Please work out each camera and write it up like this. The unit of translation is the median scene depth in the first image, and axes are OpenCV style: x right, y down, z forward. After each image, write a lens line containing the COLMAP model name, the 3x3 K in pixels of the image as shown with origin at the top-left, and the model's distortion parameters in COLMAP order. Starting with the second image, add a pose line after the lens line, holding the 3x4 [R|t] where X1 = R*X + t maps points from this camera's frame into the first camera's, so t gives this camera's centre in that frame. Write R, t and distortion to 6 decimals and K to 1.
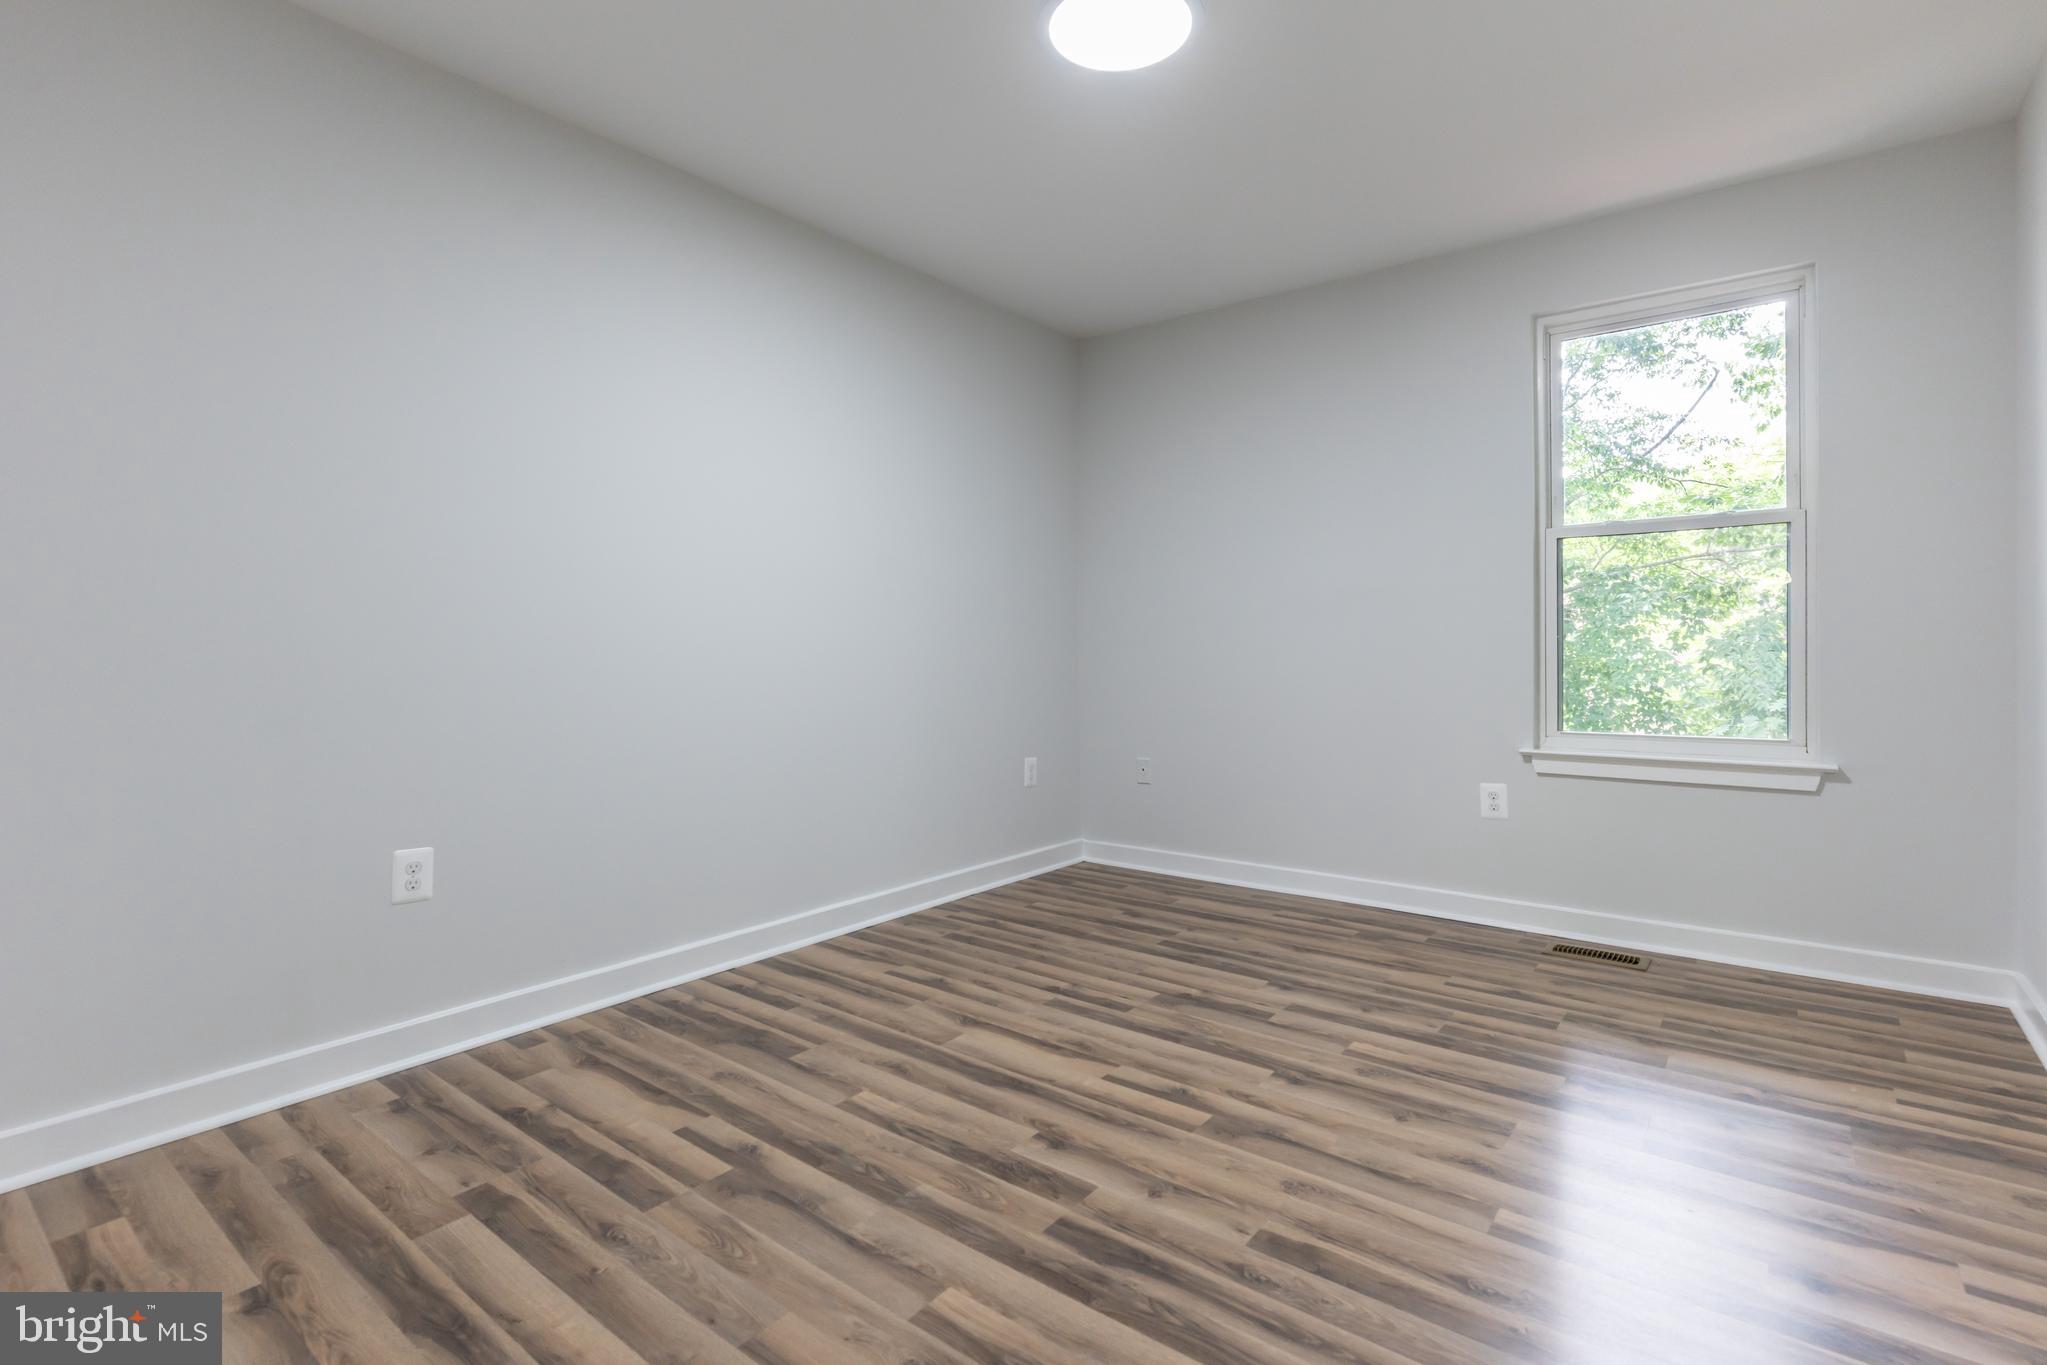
lens RADIAL K [[981.6, 0, 1014.3], [0, 981.6, 667.3], [0, 0, 1]] dist [-0.001108, 0.000439]
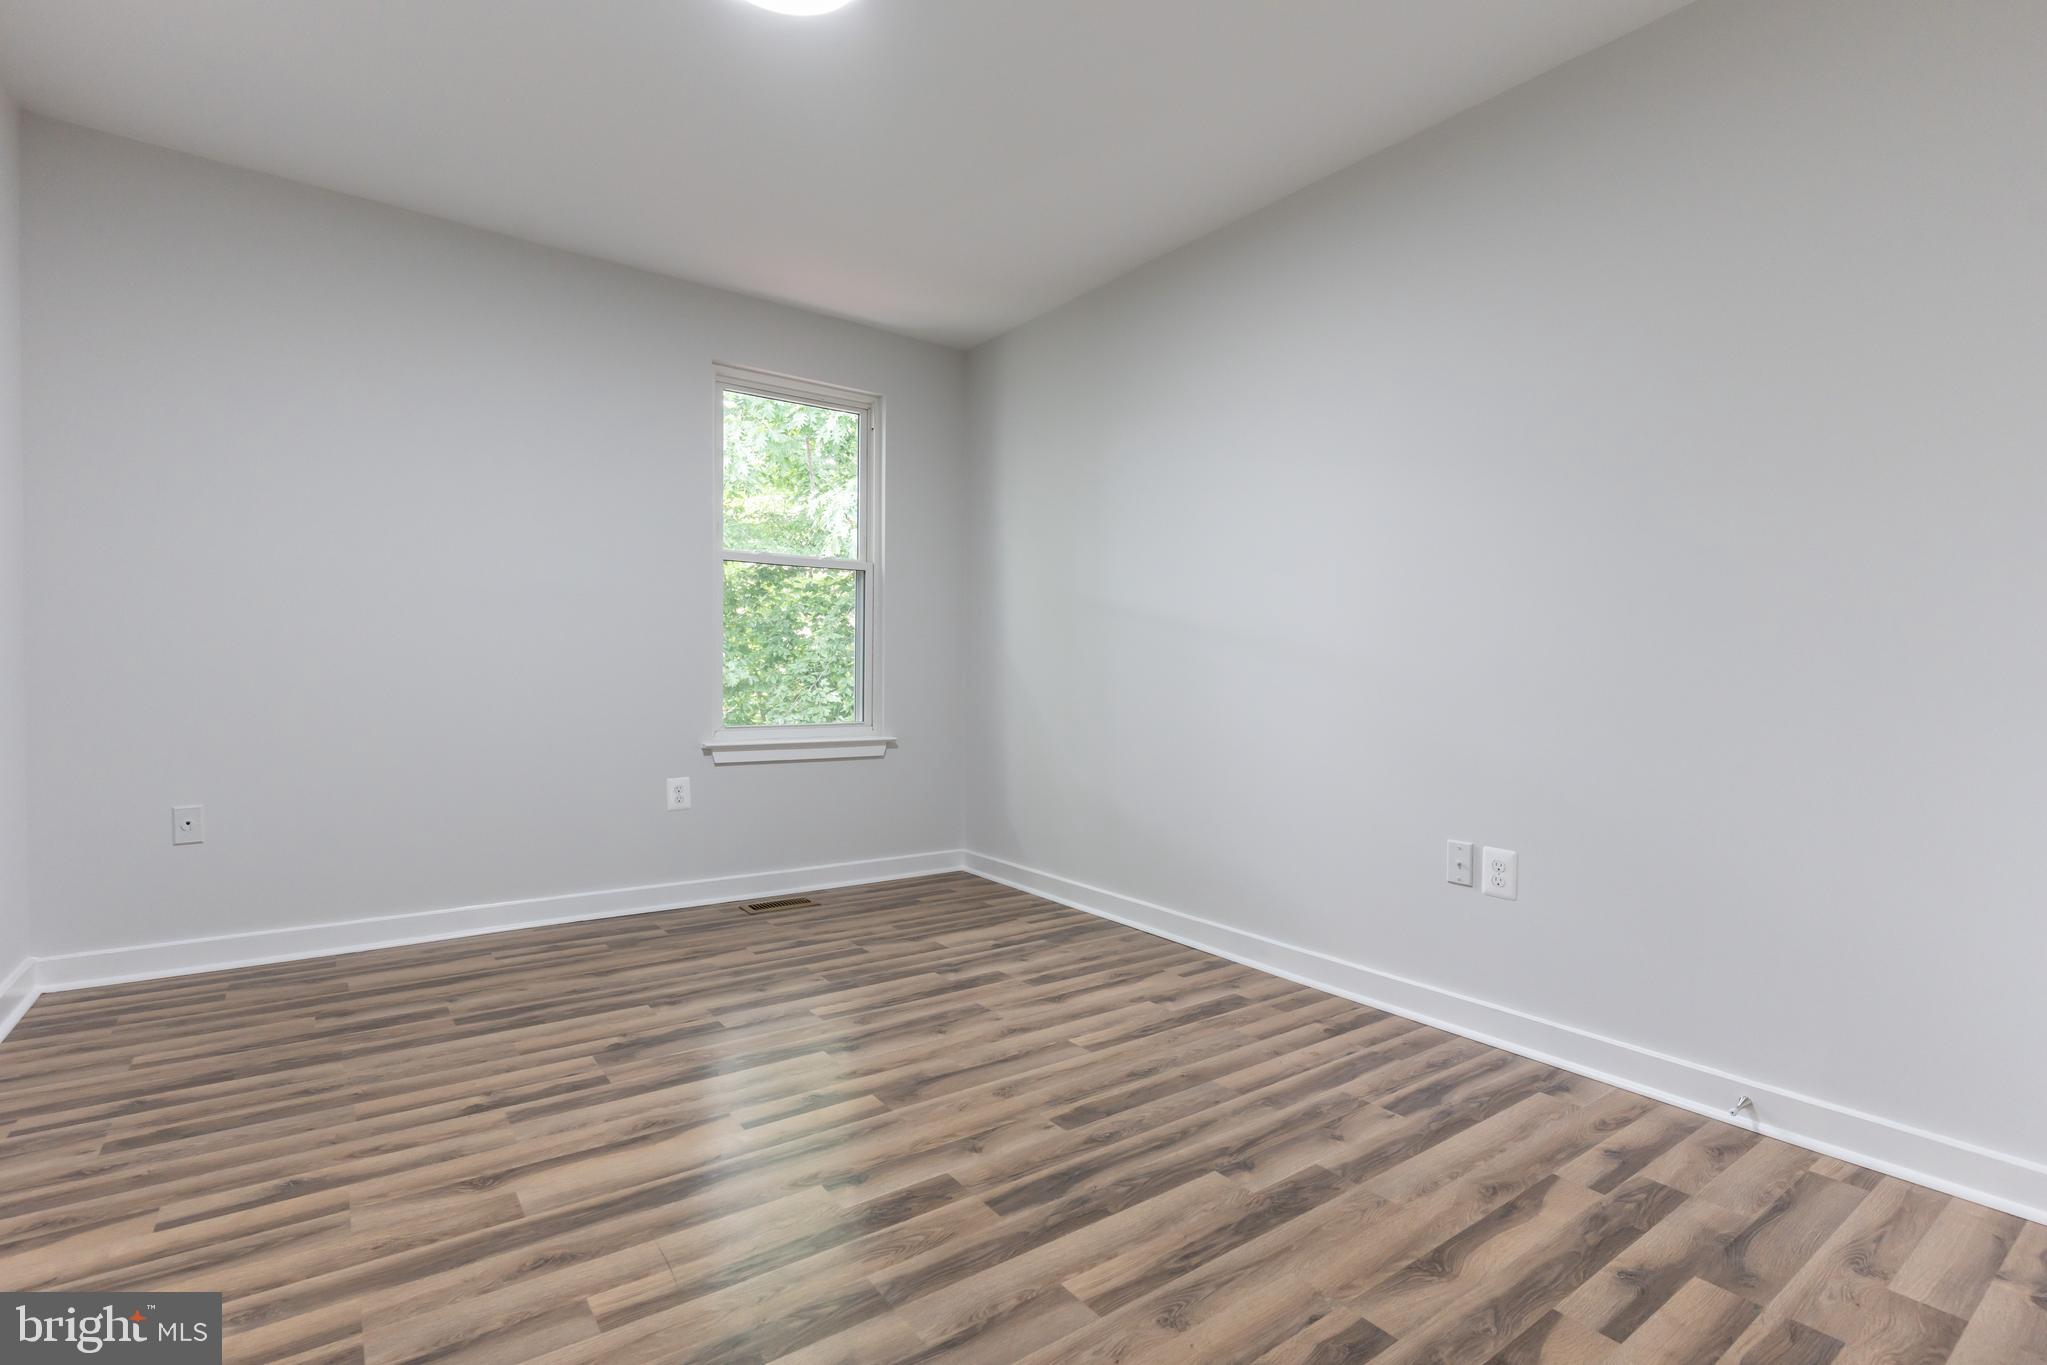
lens RADIAL K [[981.6, 0, 1023.2], [0, 981.6, 683.2], [0, 0, 1]] dist [-0.001108, 0.000439]
pose [[0.245461, -0.004823, 0.969395, -0.595316], [0.001390, 0.999988, 0.004623, 0.011647], [-0.969406, 0.000213, 0.245465, 0.457215]]
